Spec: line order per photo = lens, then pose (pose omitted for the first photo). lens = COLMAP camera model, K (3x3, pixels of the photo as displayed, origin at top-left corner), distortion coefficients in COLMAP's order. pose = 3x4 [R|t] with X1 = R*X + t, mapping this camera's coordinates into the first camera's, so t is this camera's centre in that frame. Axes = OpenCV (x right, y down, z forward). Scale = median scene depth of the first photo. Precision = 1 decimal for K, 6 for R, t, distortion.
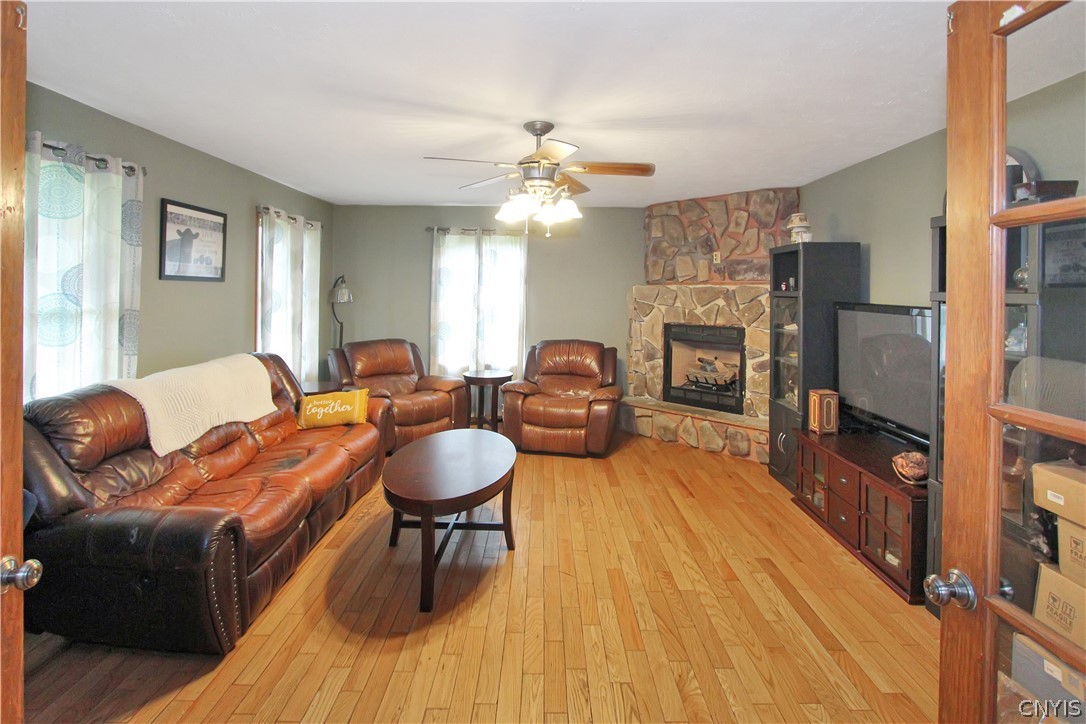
lens RADIAL K [[517.1, 0, 544.0], [0, 517.1, 288.5], [0, 0, 1]] dist [0.000166, 0.000219]
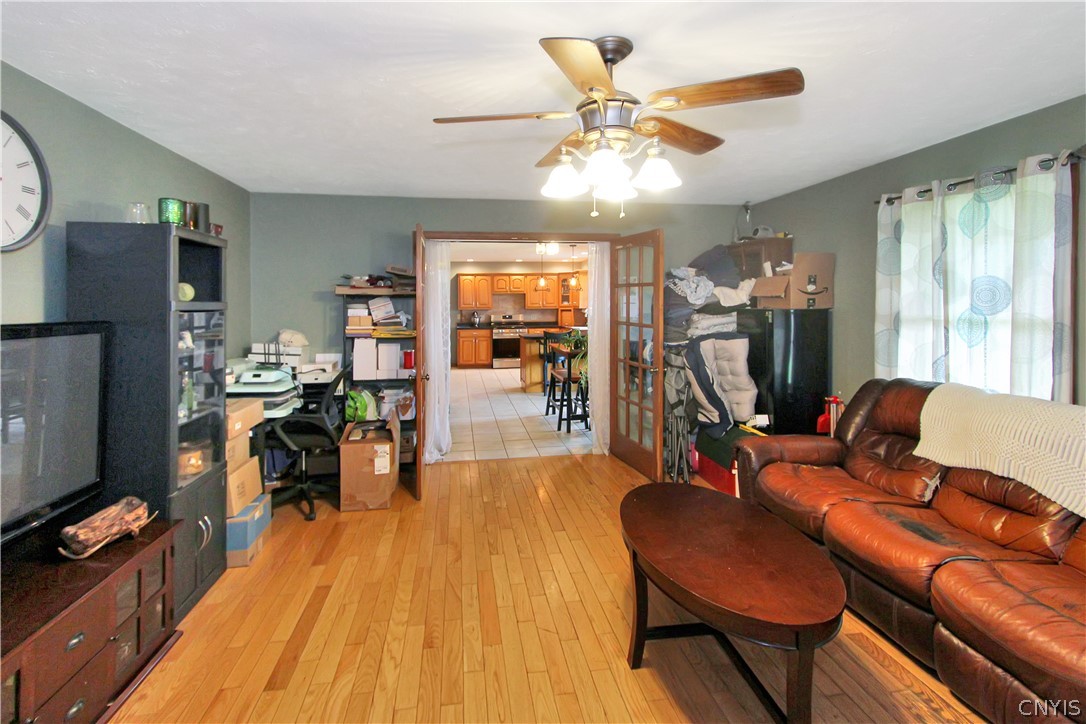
lens RADIAL K [[525.7, 0, 543.9], [0, 525.7, 275.2], [0, 0, 1]] dist [-0.010497, 0.001351]
pose [[-0.986278, -0.009240, -0.164836, 0.102223], [-0.000509, 0.998598, -0.052932, 0.003355], [0.165093, -0.052122, -0.984900, 0.964491]]
